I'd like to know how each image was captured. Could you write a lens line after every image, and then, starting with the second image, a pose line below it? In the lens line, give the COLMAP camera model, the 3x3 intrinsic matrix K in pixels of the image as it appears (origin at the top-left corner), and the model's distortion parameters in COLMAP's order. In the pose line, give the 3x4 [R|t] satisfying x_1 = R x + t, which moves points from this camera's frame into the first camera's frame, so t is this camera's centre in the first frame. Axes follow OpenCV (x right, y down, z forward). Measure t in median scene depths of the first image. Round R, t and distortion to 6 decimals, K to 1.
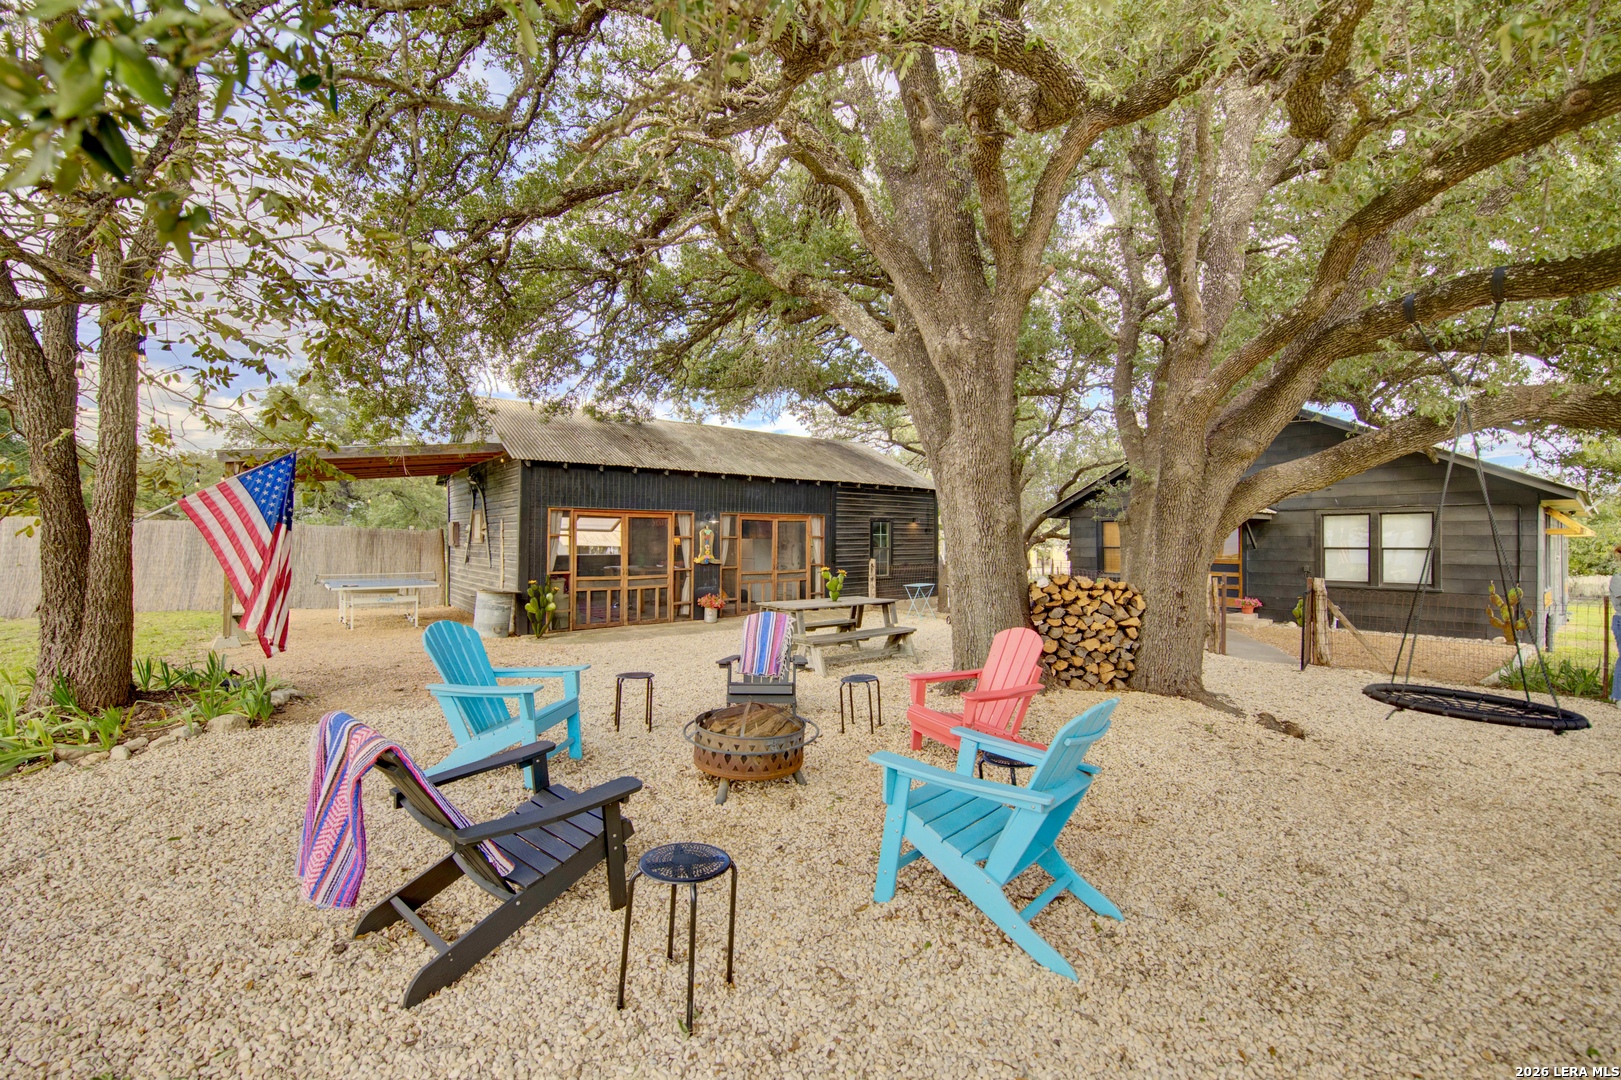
lens RADIAL K [[639.9, 0, 810.5], [0, 639.9, 540.0], [0, 0, 1]] dist [-0.000256, -0.000017]
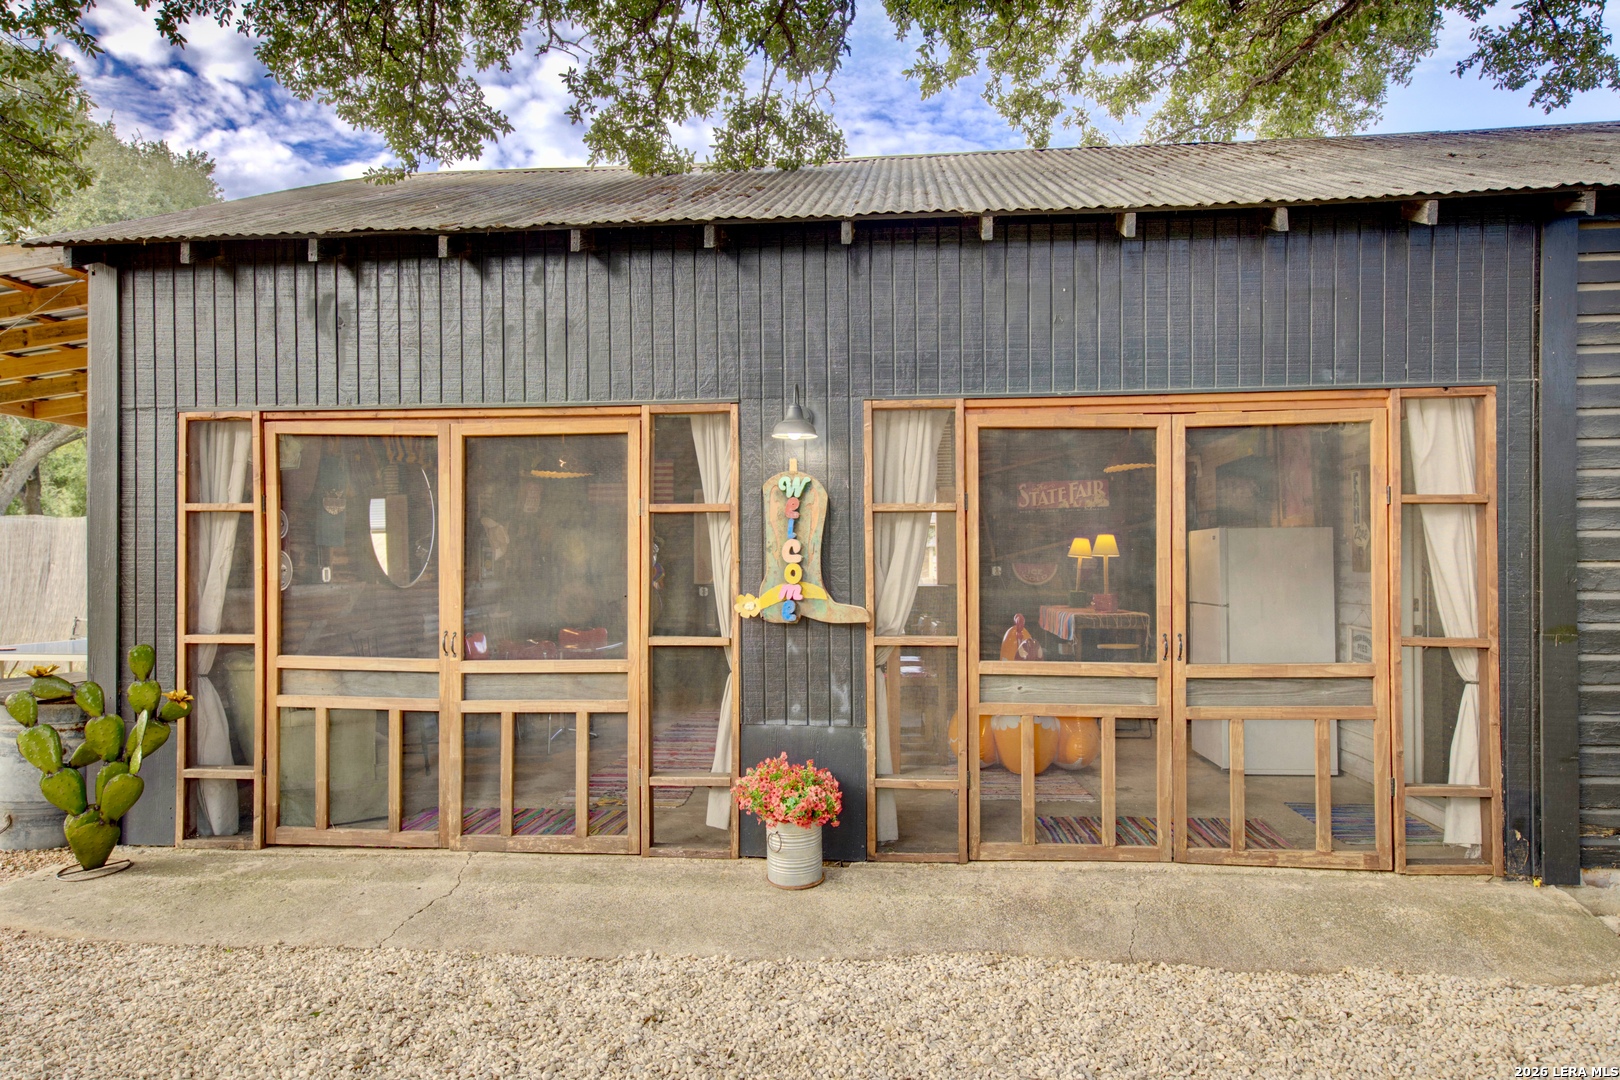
lens RADIAL K [[1032.4, 0, 810.0], [0, 1032.4, 540.0], [0, 0, 1]] dist [0.018114, -0.001417]
pose [[0.718870, -0.015820, -0.694964, 0.103945], [0.004262, 0.999823, -0.018351, 0.014324], [0.695131, 0.010230, 0.718810, 0.733078]]
